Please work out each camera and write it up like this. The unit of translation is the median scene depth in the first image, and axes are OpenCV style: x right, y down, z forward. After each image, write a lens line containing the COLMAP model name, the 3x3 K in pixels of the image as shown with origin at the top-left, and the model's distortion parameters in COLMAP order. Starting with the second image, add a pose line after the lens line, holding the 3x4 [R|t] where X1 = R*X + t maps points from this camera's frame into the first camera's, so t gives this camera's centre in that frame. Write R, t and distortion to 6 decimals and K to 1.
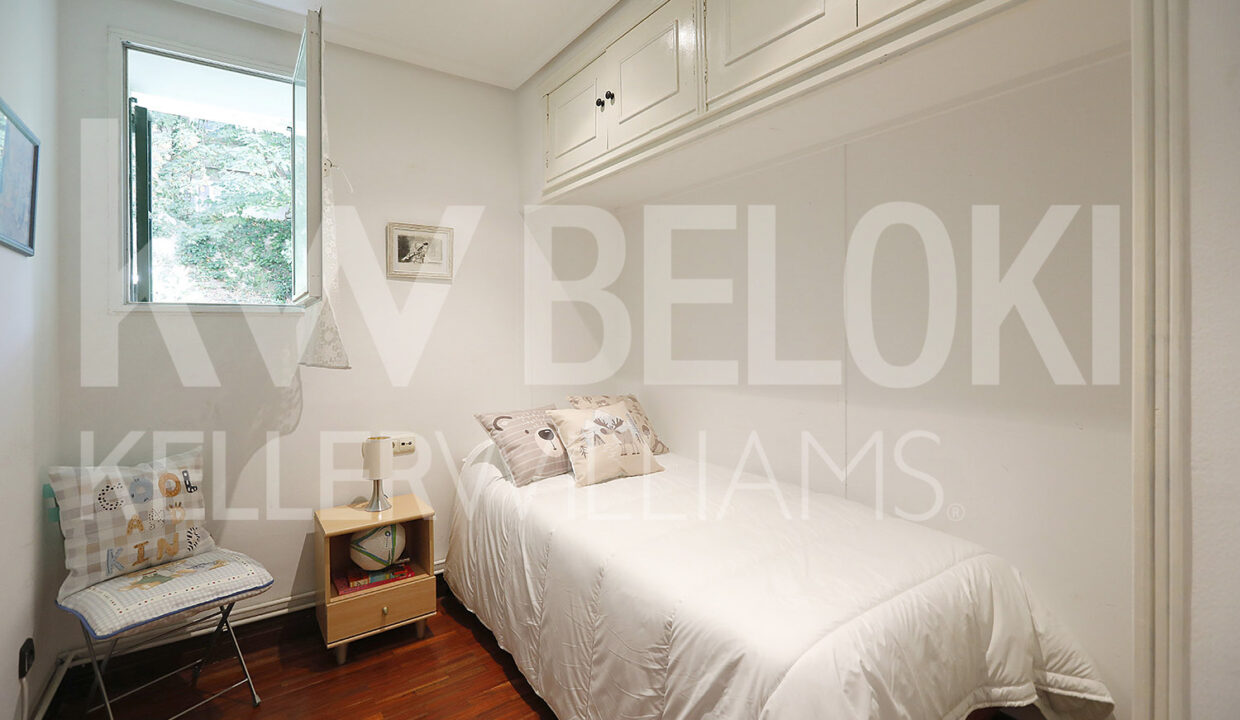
lens RADIAL K [[573.2, 0, 570.9], [0, 573.2, 356.0], [0, 0, 1]] dist [-0.001719, 0.000291]
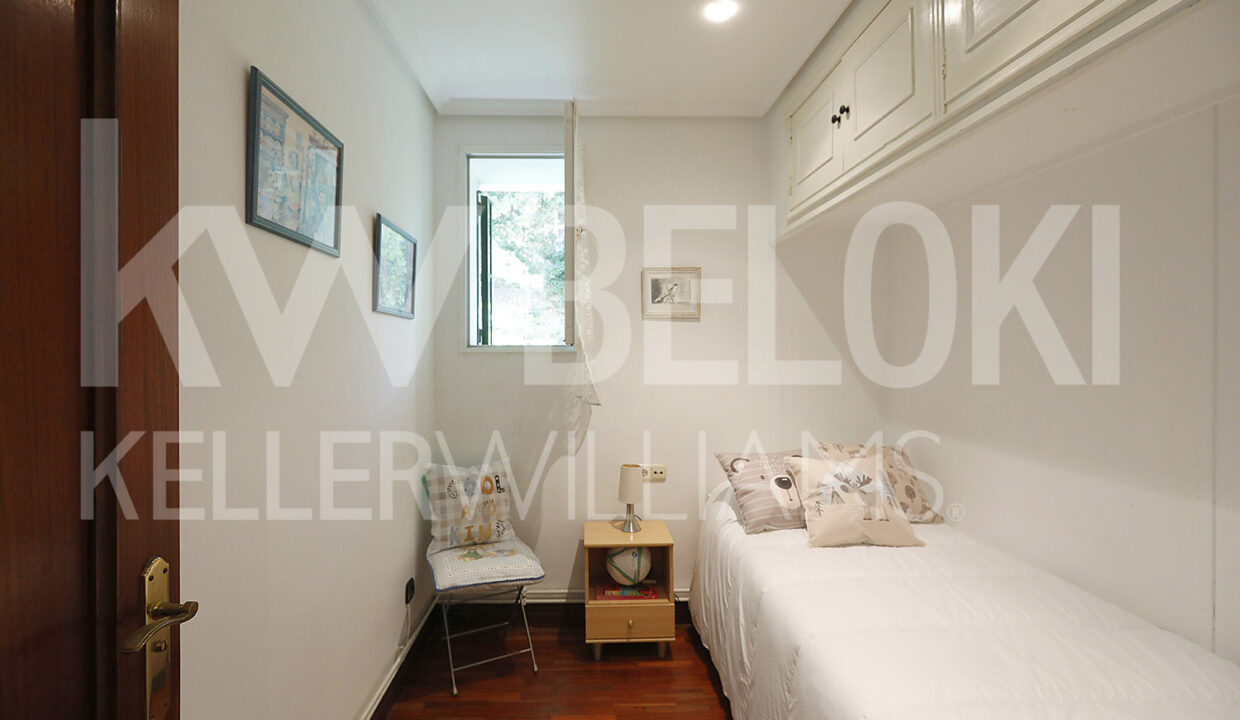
lens RADIAL K [[573.2, 0, 570.9], [0, 573.2, 356.0], [0, 0, 1]] dist [-0.001719, 0.000291]
pose [[0.811488, -0.000566, -0.584369, 0.229865], [0.003265, 0.999988, 0.003566, -0.077274], [0.584360, -0.004801, 0.811480, 0.037338]]
